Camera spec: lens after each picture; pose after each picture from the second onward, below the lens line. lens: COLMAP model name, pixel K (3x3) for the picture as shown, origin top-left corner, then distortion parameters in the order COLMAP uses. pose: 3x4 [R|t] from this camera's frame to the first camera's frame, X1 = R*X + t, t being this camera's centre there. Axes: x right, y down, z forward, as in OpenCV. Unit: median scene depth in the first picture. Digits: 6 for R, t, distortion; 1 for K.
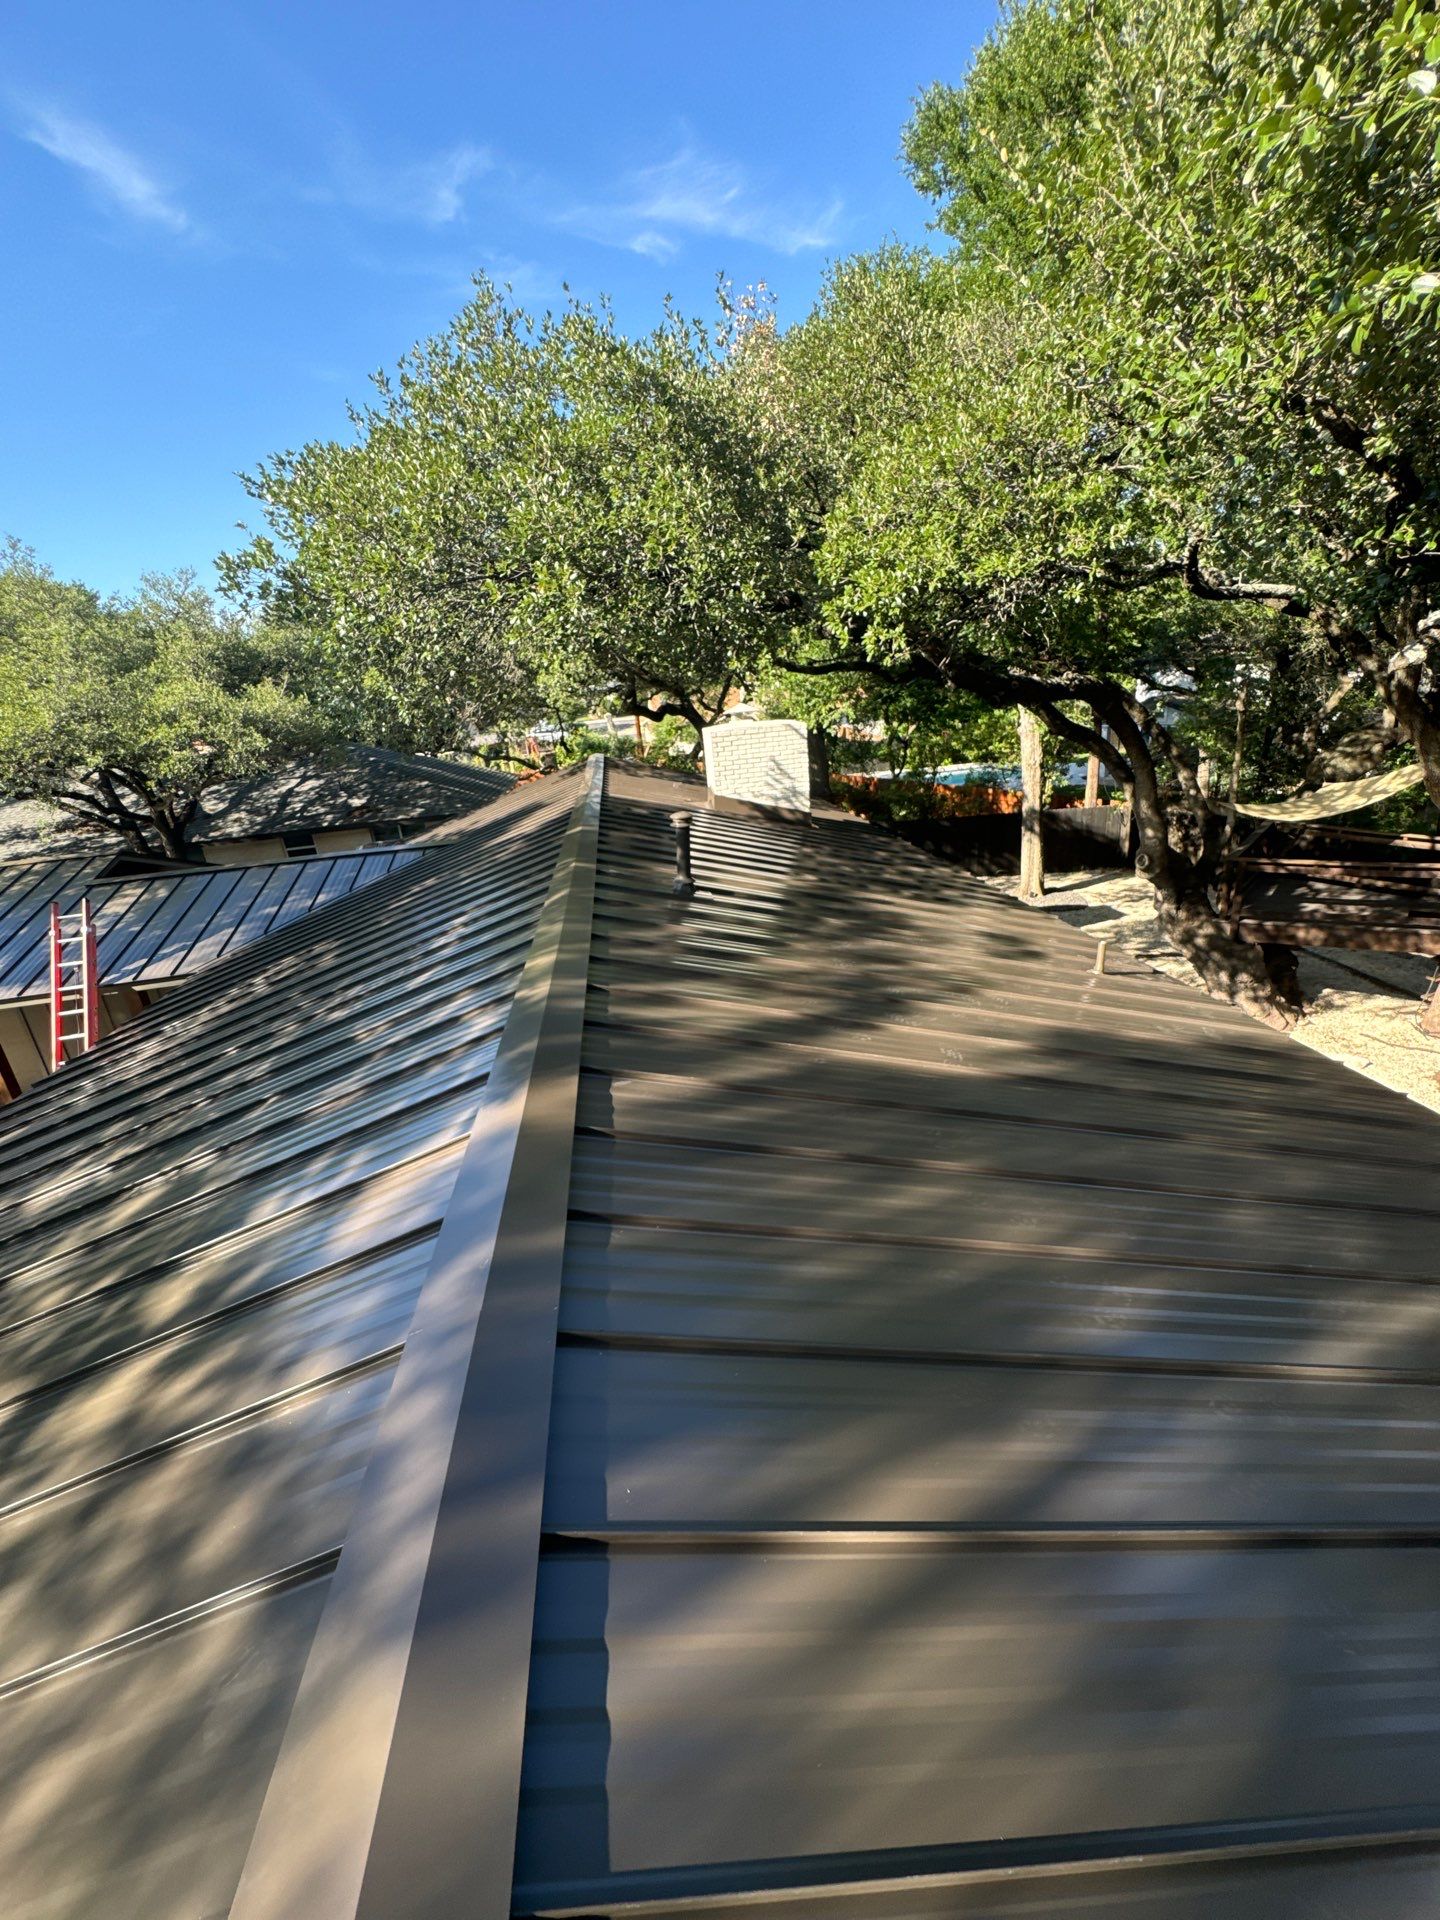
lens RADIAL K [[763.6, 0, 722.6], [0, 763.6, 957.4], [0, 0, 1]] dist [-0.005137, 0.000060]
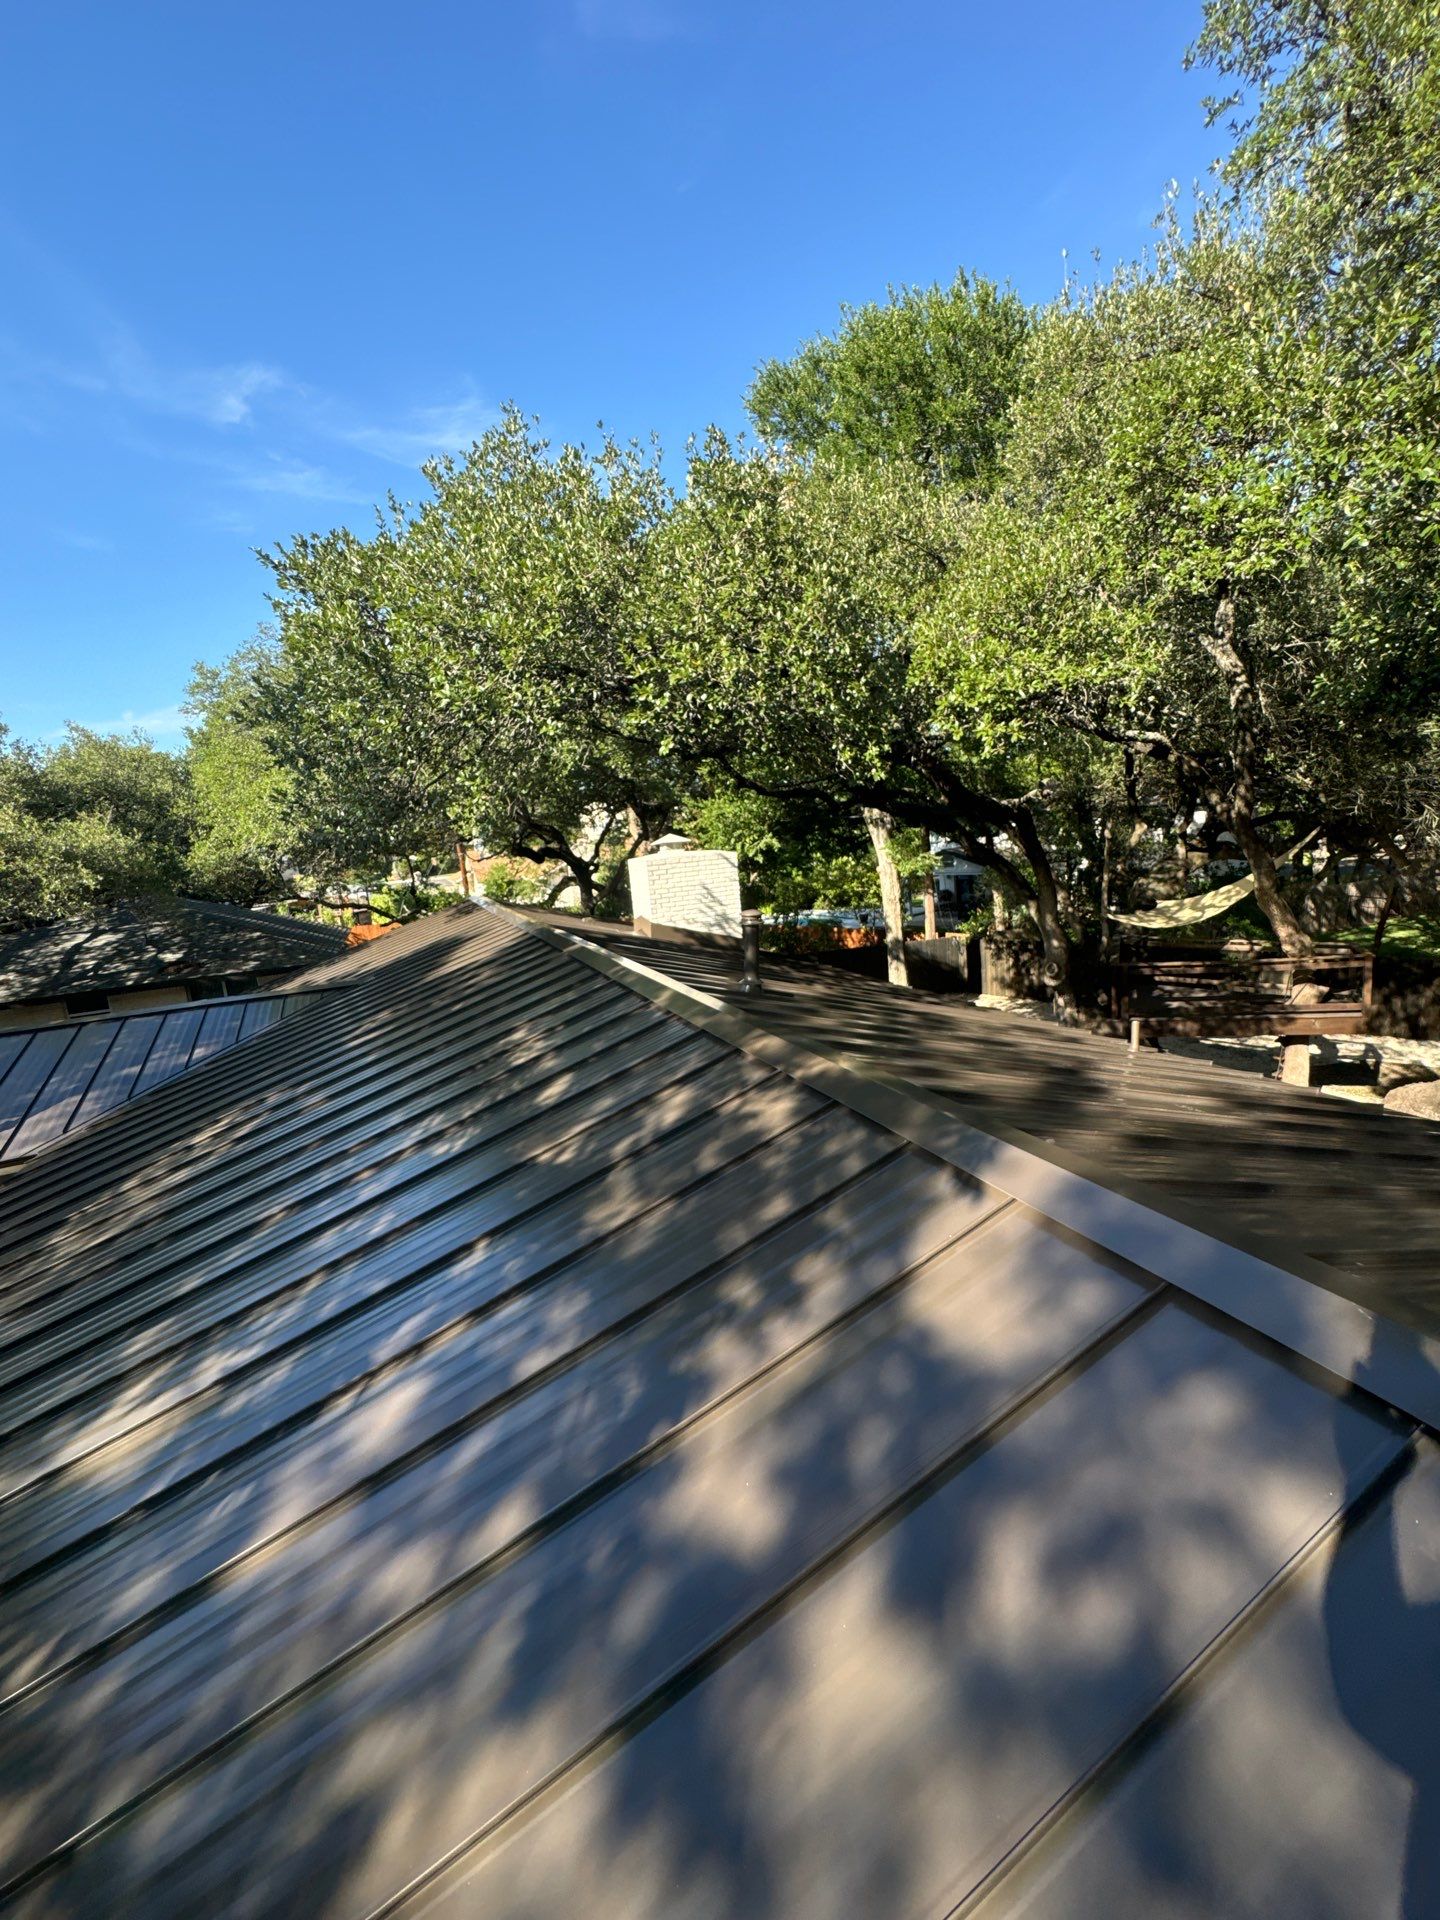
lens RADIAL K [[763.6, 0, 705.3], [0, 763.6, 959.5], [0, 0, 1]] dist [-0.005137, 0.000060]
pose [[0.966425, -0.034179, 0.254664, -0.182688], [0.085186, 0.977680, -0.192057, 0.025273], [-0.242415, 0.207302, 0.947766, 0.062109]]
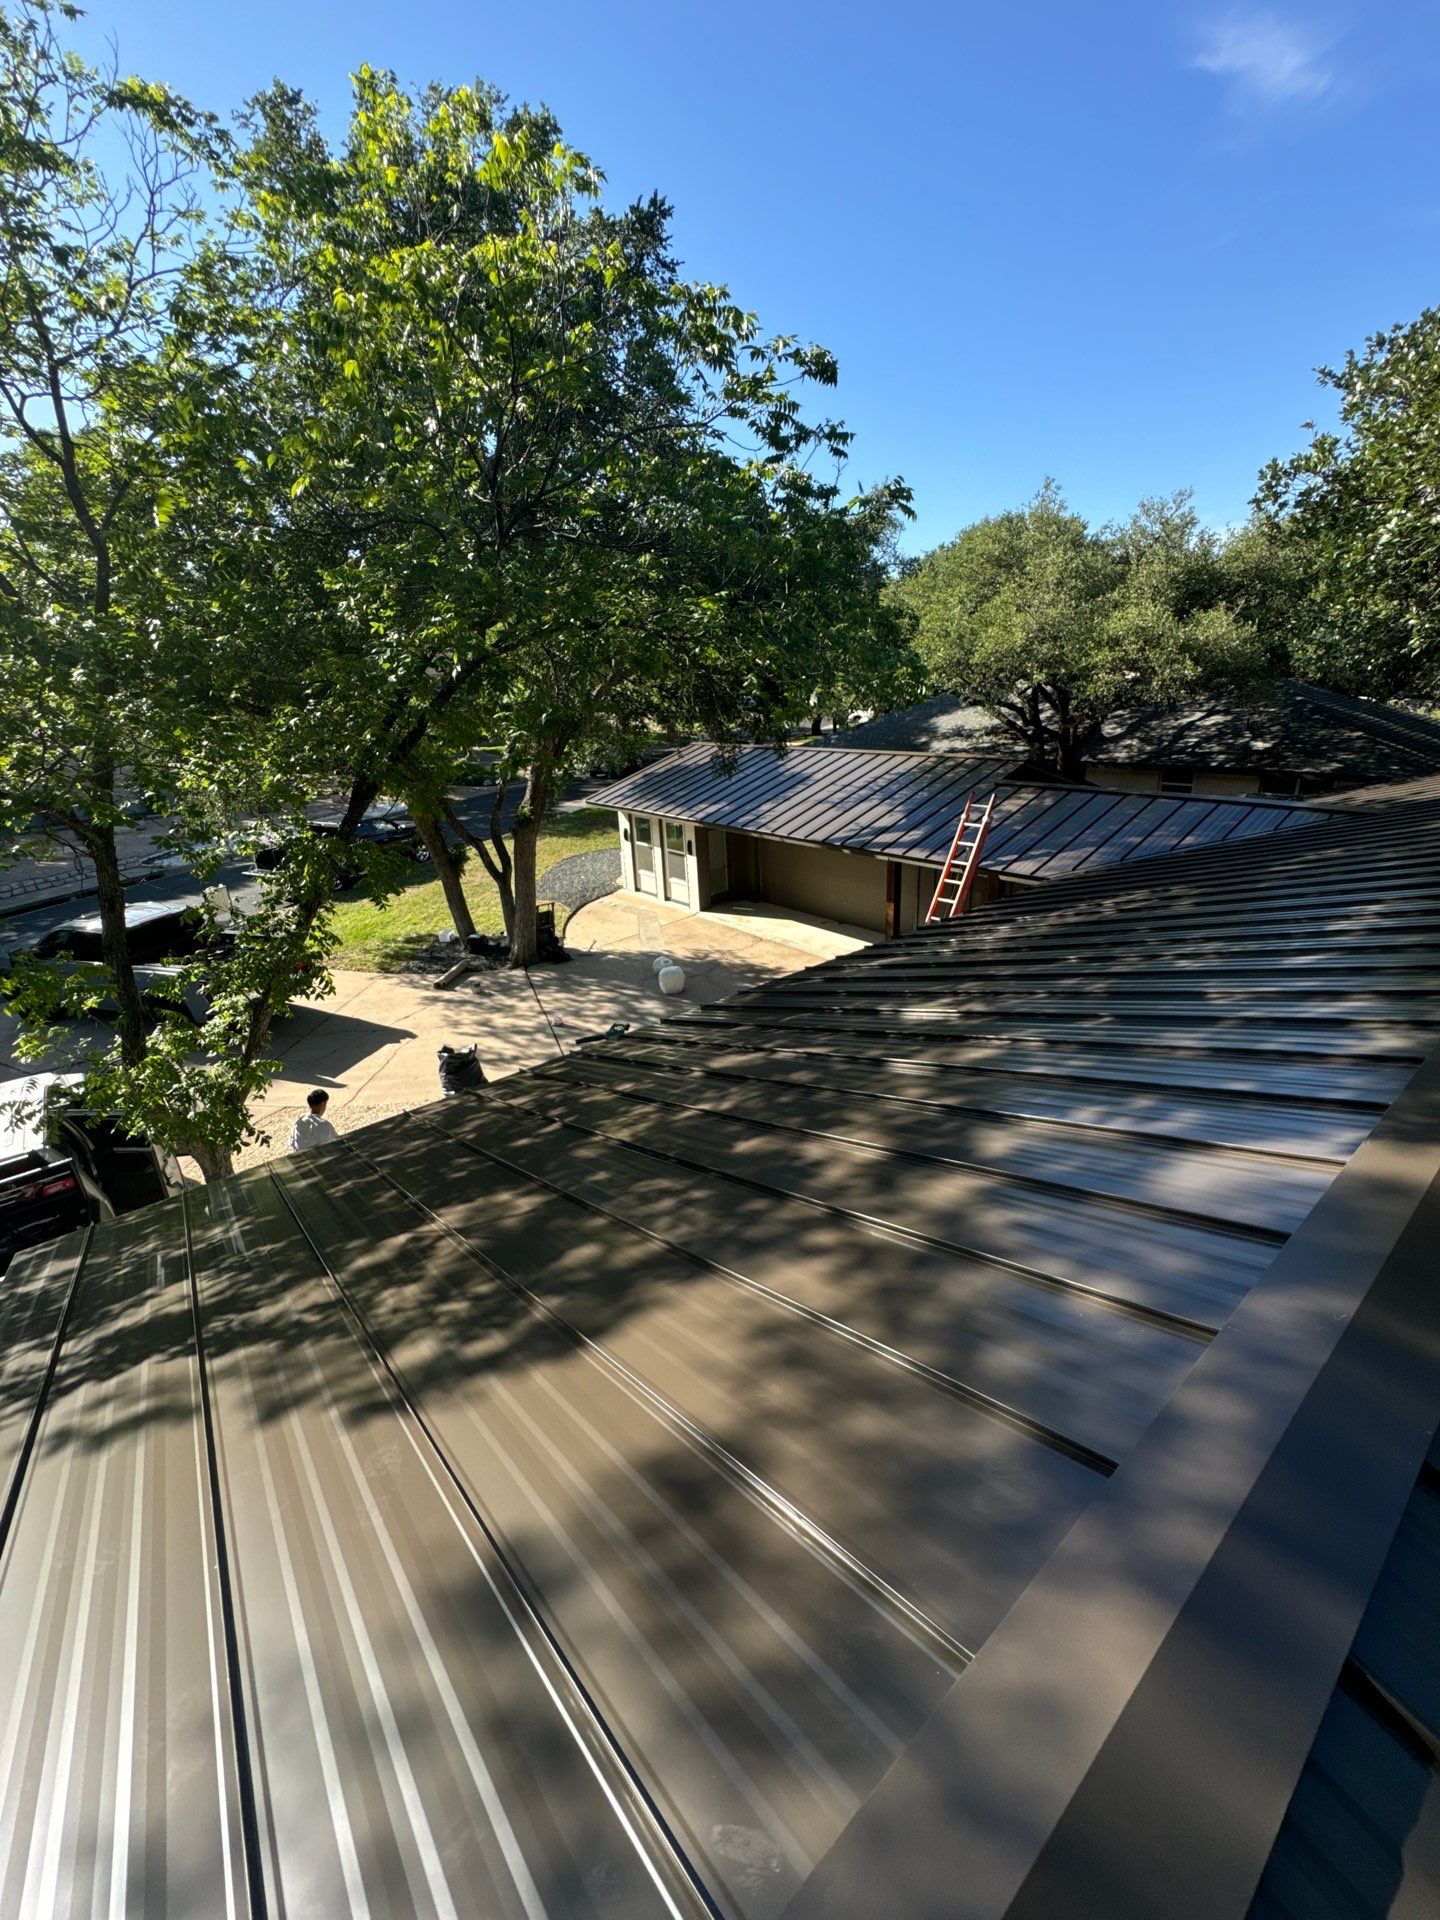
lens RADIAL K [[763.6, 0, 718.9], [0, 763.6, 960.0], [0, 0, 1]] dist [-0.005137, 0.000060]
pose [[0.513459, 0.356312, -0.780642, -0.026647], [-0.287830, 0.928529, 0.234496, 0.006875], [0.808402, 0.104288, 0.579319, -0.012886]]
